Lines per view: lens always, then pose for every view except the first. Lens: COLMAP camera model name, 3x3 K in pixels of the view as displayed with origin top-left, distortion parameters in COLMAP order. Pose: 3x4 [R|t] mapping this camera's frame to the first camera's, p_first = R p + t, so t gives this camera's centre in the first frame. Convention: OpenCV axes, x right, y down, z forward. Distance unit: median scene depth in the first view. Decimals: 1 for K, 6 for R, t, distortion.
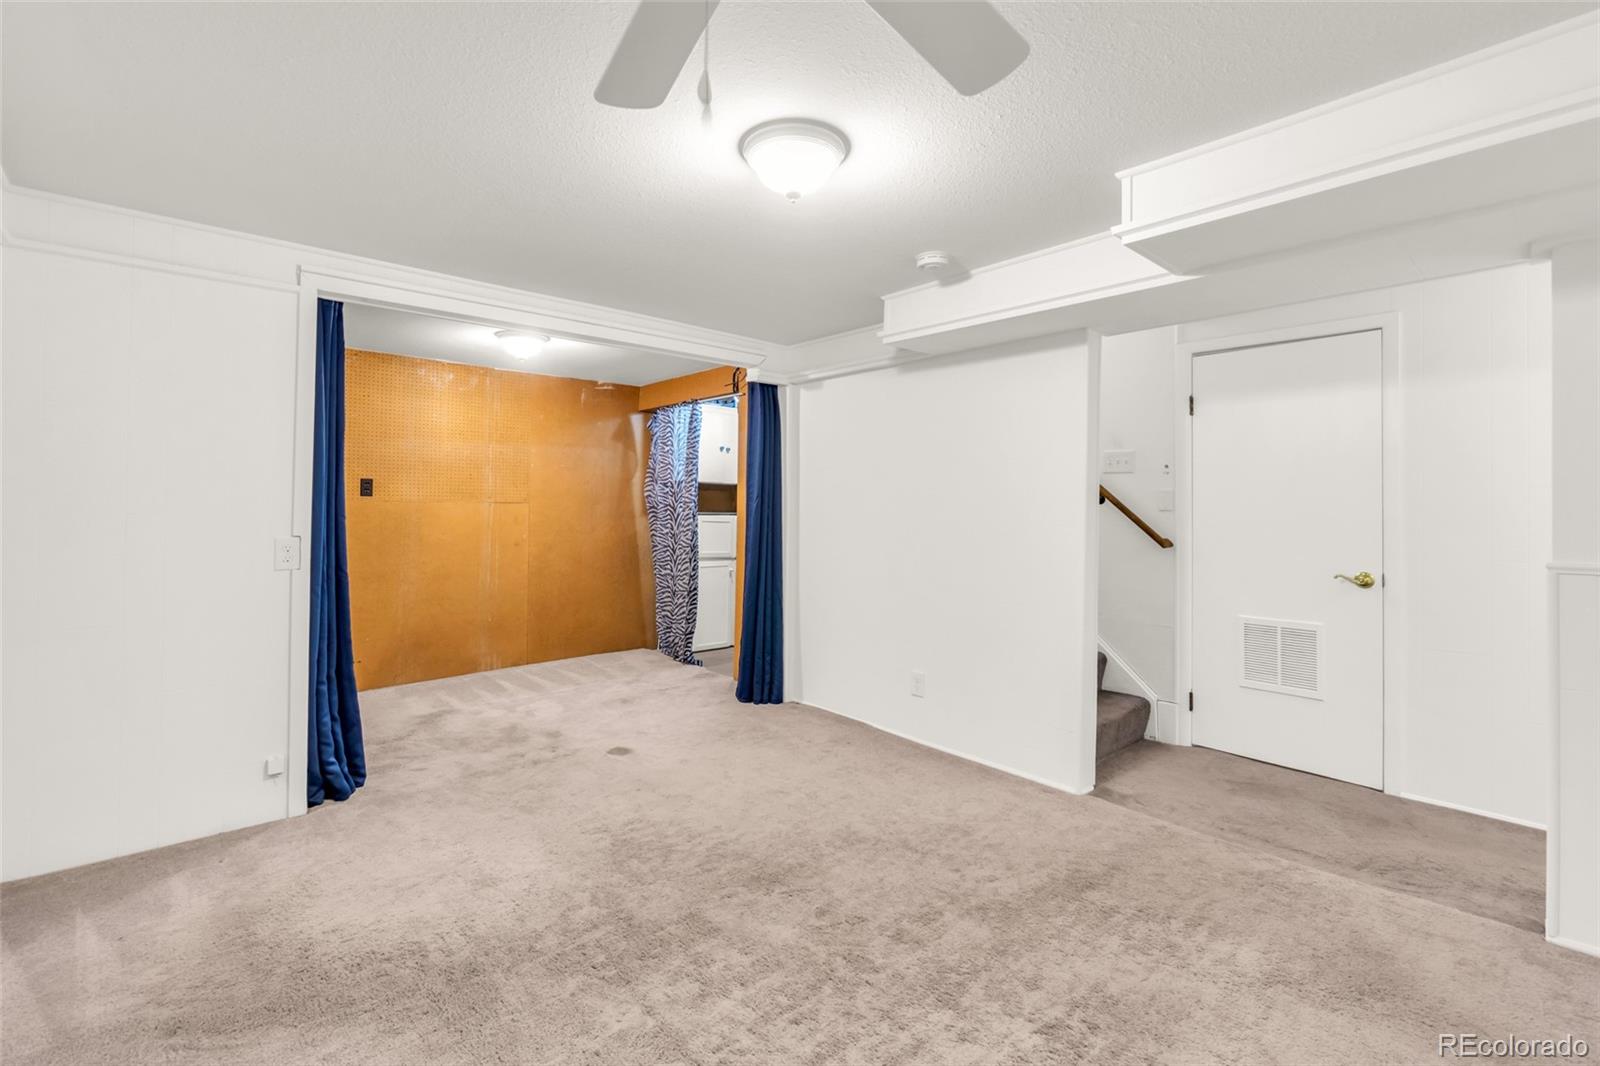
lens RADIAL K [[708.9, 0, 789.7], [0, 708.9, 515.0], [0, 0, 1]] dist [-0.001830, -0.000201]
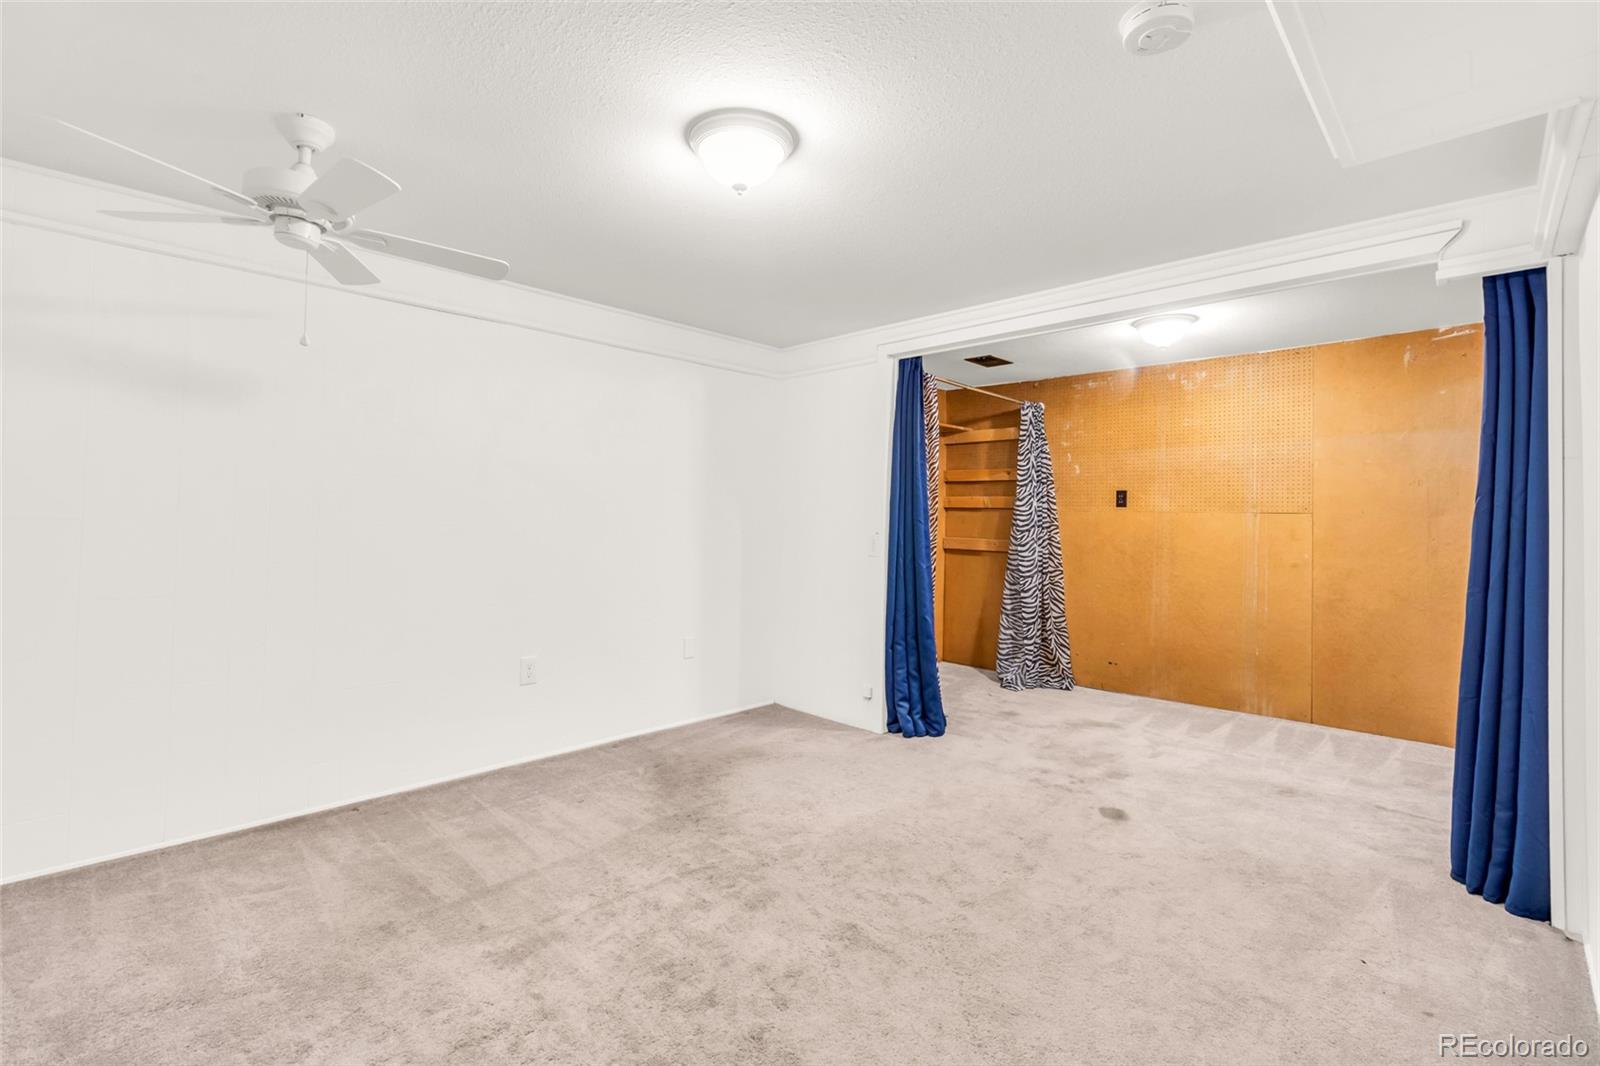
lens RADIAL K [[711.8, 0, 778.1], [0, 711.8, 528.4], [0, 0, 1]] dist [-0.000479, 0.000109]
pose [[0.063872, 0.015347, -0.997840, 0.587031], [-0.023385, 0.999630, 0.013878, 0.002550], [0.997684, 0.022448, 0.064207, 0.592052]]
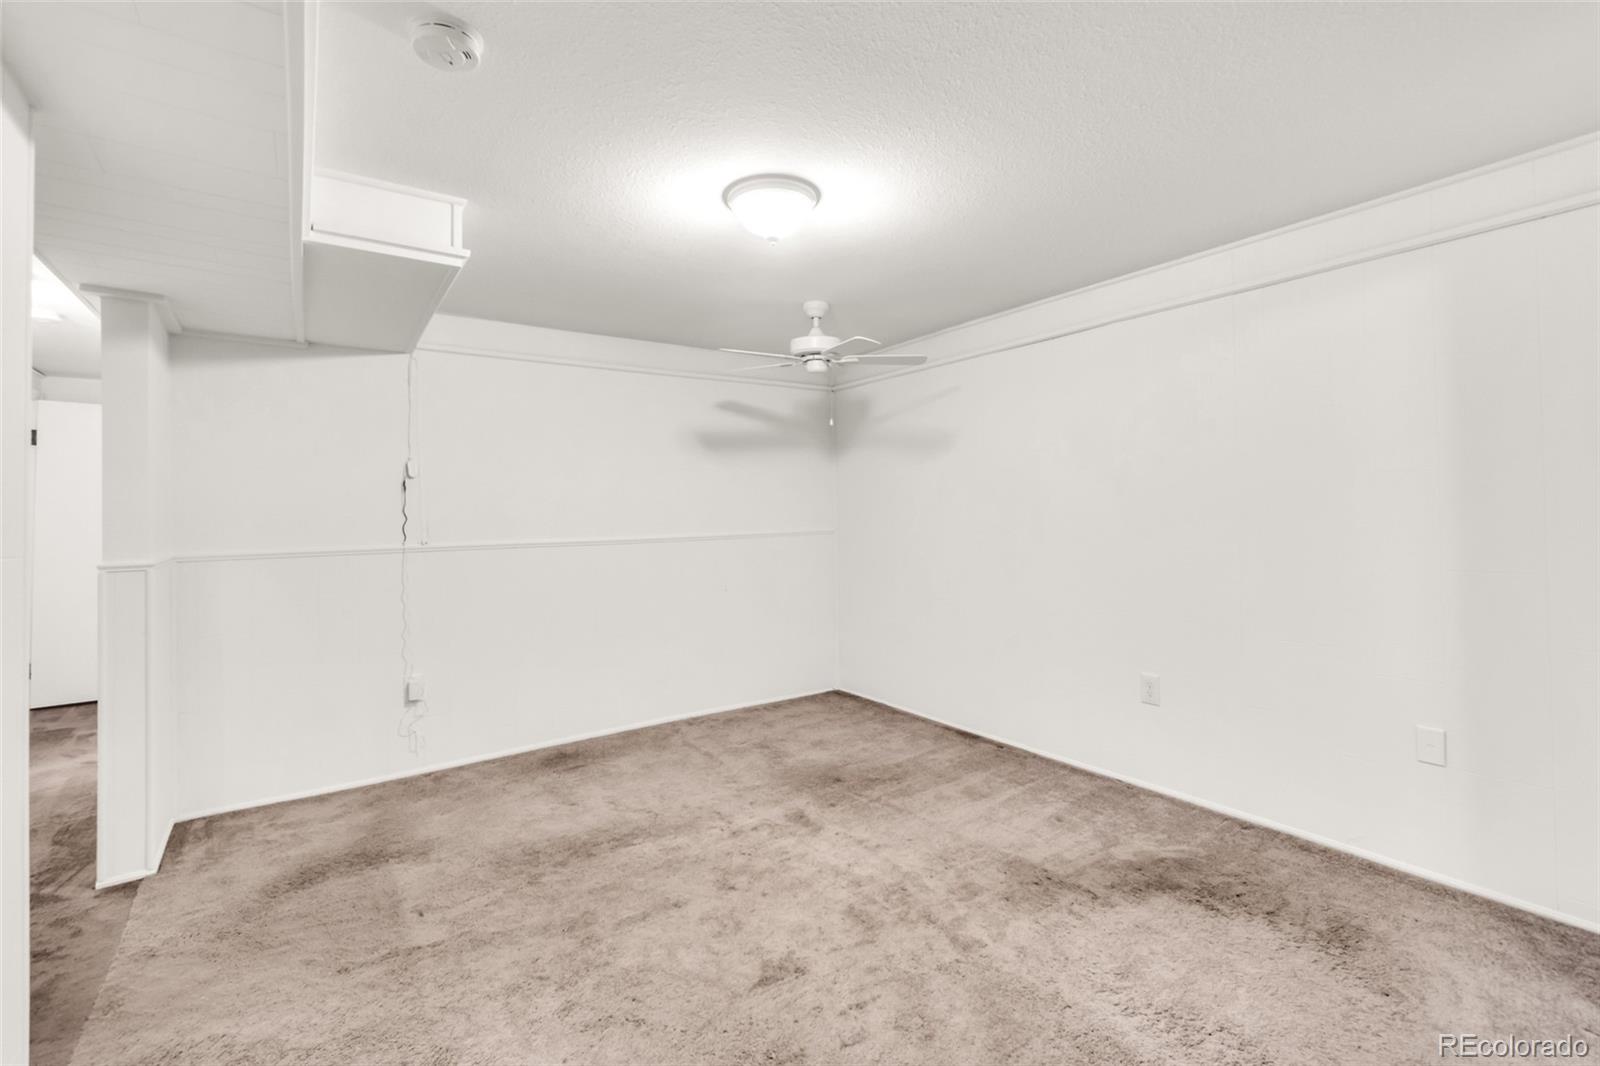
lens RADIAL K [[708.9, 0, 789.7], [0, 708.9, 515.0], [0, 0, 1]] dist [-0.001830, -0.000201]
pose [[-0.993093, 0.009880, 0.116910, -0.095654], [0.010295, 0.999943, 0.002950, -0.003199], [-0.116874, 0.004133, -0.993138, 1.270105]]
